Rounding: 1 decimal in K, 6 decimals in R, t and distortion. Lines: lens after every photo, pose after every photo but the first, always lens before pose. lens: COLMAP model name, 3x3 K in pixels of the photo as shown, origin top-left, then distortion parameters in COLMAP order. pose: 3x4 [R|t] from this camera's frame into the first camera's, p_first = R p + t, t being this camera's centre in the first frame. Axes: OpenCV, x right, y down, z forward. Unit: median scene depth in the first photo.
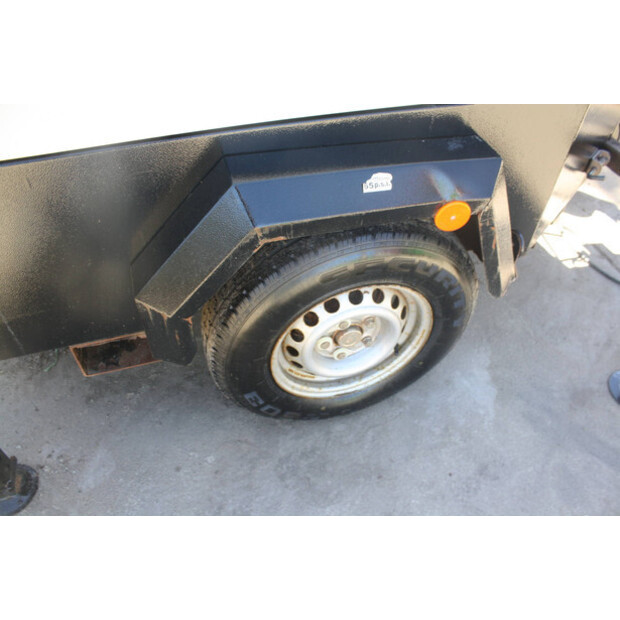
lens RADIAL K [[522.5, 0, 309.3], [0, 522.5, 308.4], [0, 0, 1]] dist [-0.146841, 0.102670]
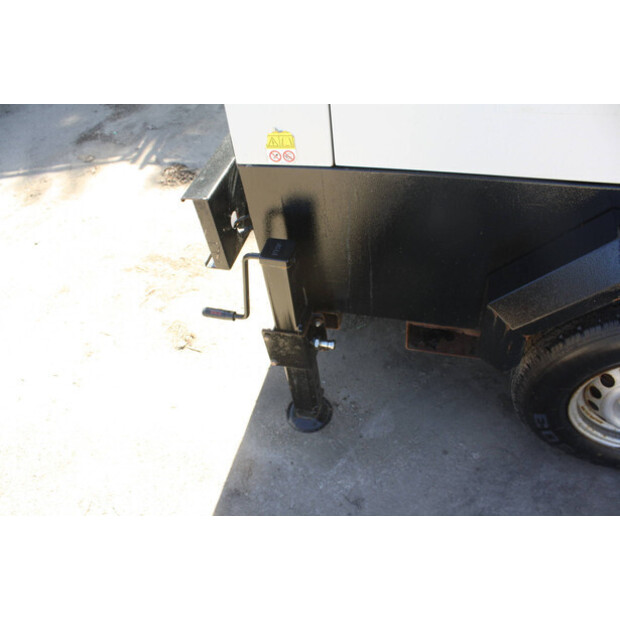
lens RADIAL K [[522.5, 0, 309.6], [0, 522.5, 310.6], [0, 0, 1]] dist [-0.146841, 0.102670]
pose [[0.840021, 0.313364, -0.442908, -0.109936], [-0.303178, 0.948107, 0.095792, 0.003211], [0.449942, 0.053813, 0.891435, -0.151747]]
